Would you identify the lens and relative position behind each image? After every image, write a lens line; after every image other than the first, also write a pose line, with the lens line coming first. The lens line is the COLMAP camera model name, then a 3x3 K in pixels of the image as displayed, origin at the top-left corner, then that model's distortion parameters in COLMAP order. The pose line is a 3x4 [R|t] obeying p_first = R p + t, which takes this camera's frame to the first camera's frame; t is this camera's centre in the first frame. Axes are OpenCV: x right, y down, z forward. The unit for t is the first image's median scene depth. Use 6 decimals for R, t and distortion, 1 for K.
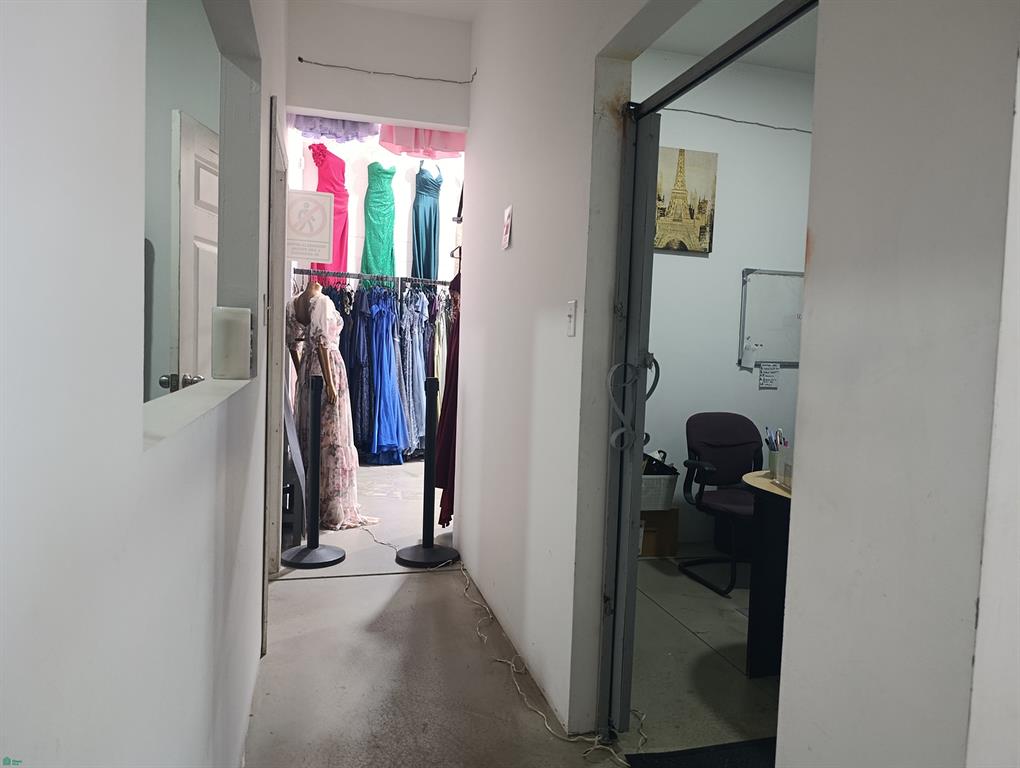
lens RADIAL K [[713.1, 0, 510.1], [0, 713.1, 386.0], [0, 0, 1]] dist [0.006995, -0.014198]
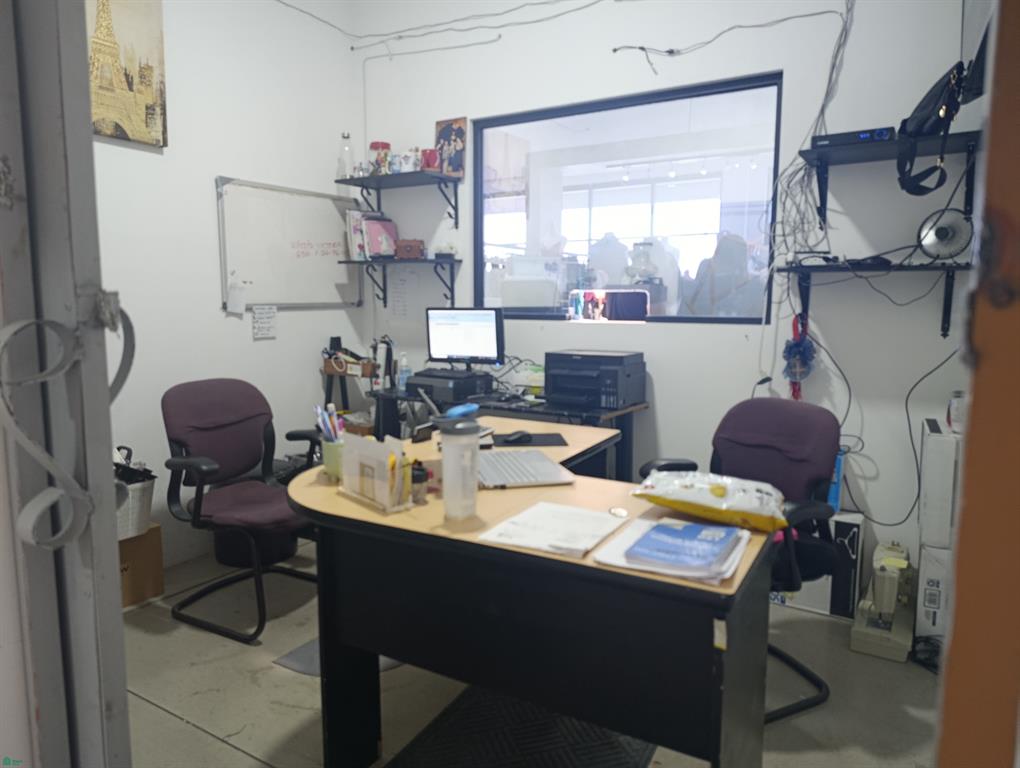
lens RADIAL K [[713.1, 0, 528.3], [0, 713.1, 386.1], [0, 0, 1]] dist [0.006995, -0.014198]
pose [[0.725121, -0.115565, 0.678855, 0.042896], [0.059768, 0.992659, 0.105144, -0.010643], [-0.686022, -0.035668, 0.726706, 0.262078]]
